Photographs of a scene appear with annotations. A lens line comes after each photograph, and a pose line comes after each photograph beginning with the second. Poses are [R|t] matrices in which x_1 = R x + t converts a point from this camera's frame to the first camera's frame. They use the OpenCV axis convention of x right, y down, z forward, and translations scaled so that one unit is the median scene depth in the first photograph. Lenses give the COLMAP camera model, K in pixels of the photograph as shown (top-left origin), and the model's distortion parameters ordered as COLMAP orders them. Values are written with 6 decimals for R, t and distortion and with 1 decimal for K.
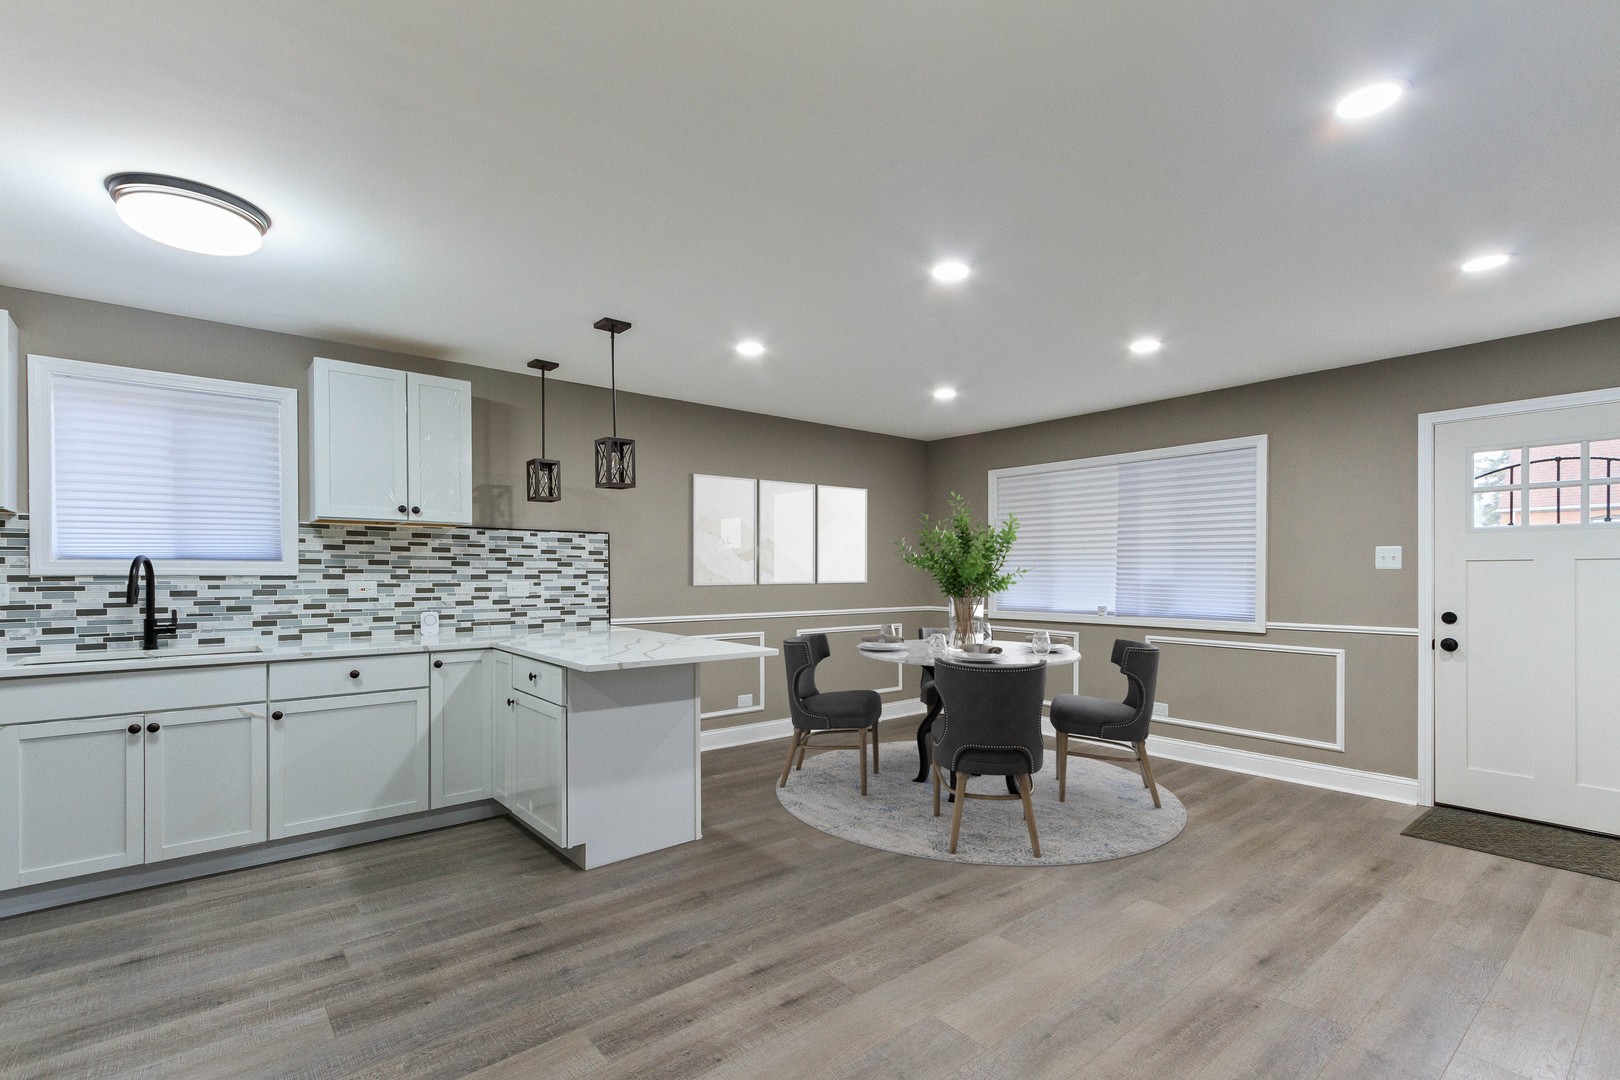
lens RADIAL K [[763.9, 0, 810.0], [0, 763.9, 573.1], [0, 0, 1]] dist [0.023872, -0.005707]
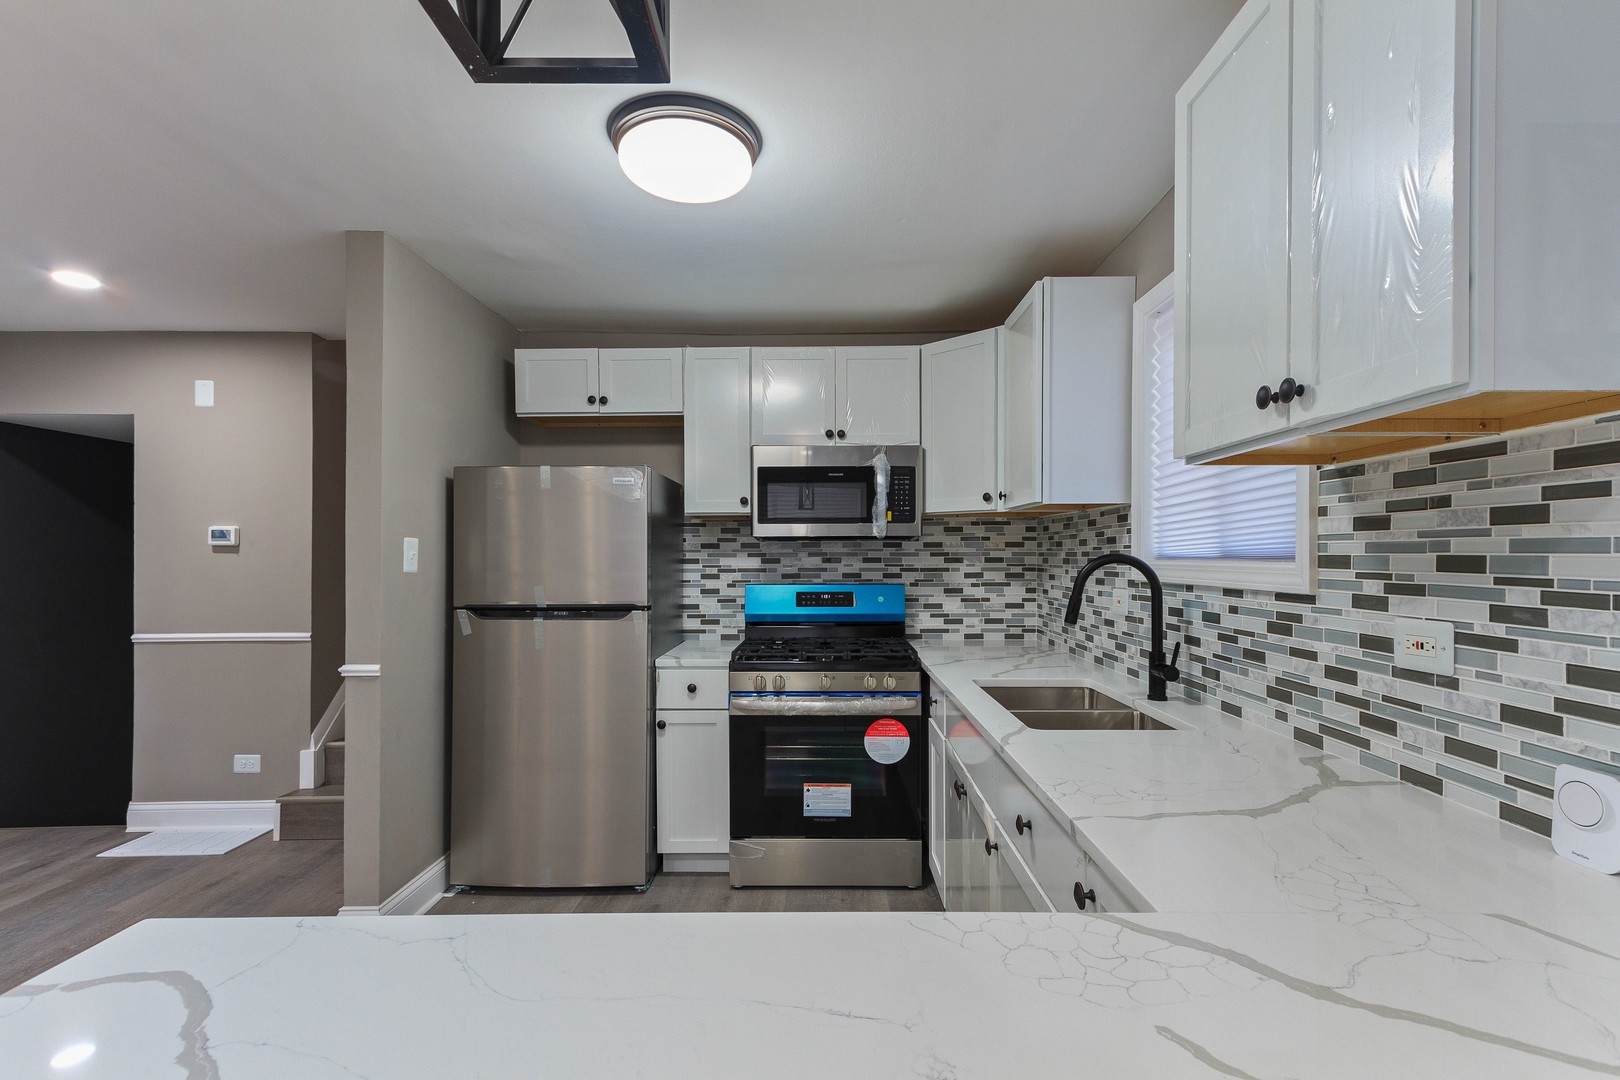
lens RADIAL K [[739.4, 0, 812.8], [0, 739.4, 555.3], [0, 0, 1]] dist [0.012736, -0.000614]
pose [[-0.635939, -0.005338, -0.771721, -0.166518], [-0.003710, 0.999986, -0.003860, -0.015305], [0.771731, 0.000408, -0.635949, 1.001414]]
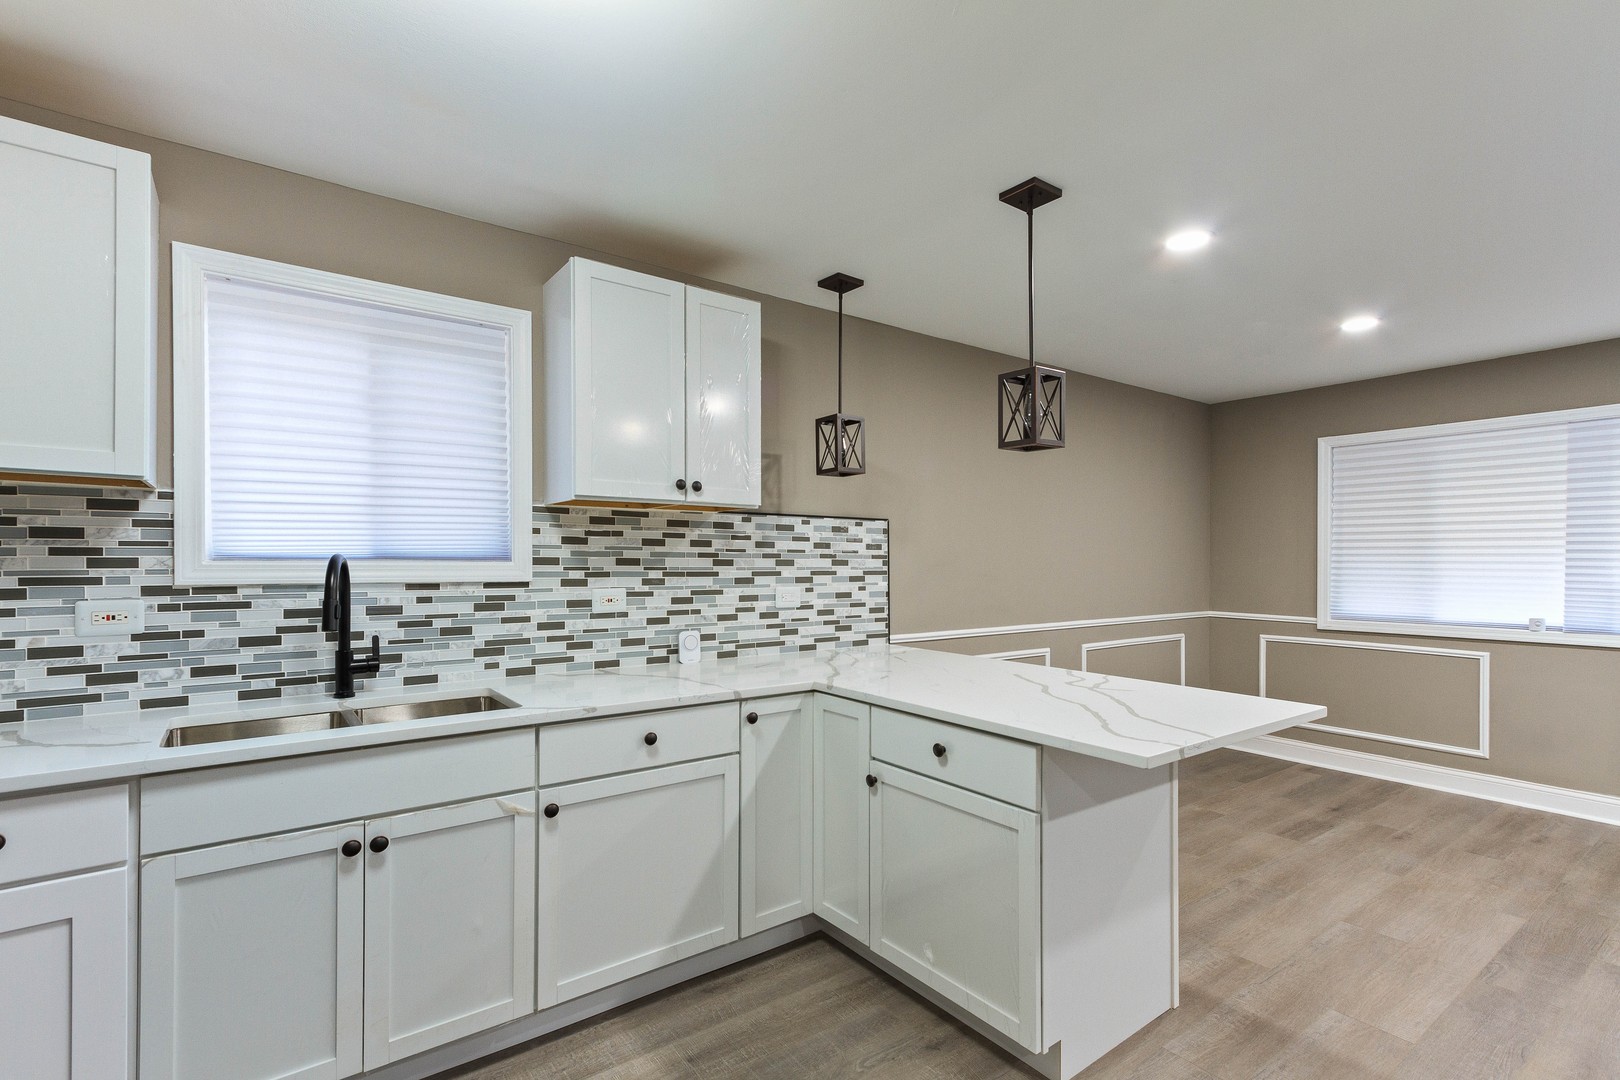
lens RADIAL K [[753.9, 0, 814.3], [0, 753.9, 560.1], [0, 0, 1]] dist [0.017486, -0.000270]
pose [[0.998983, 0.000157, -0.045097, -0.363224], [-0.000263, 0.999997, -0.002362, -0.013887], [0.045096, 0.002372, 0.998980, 0.320661]]
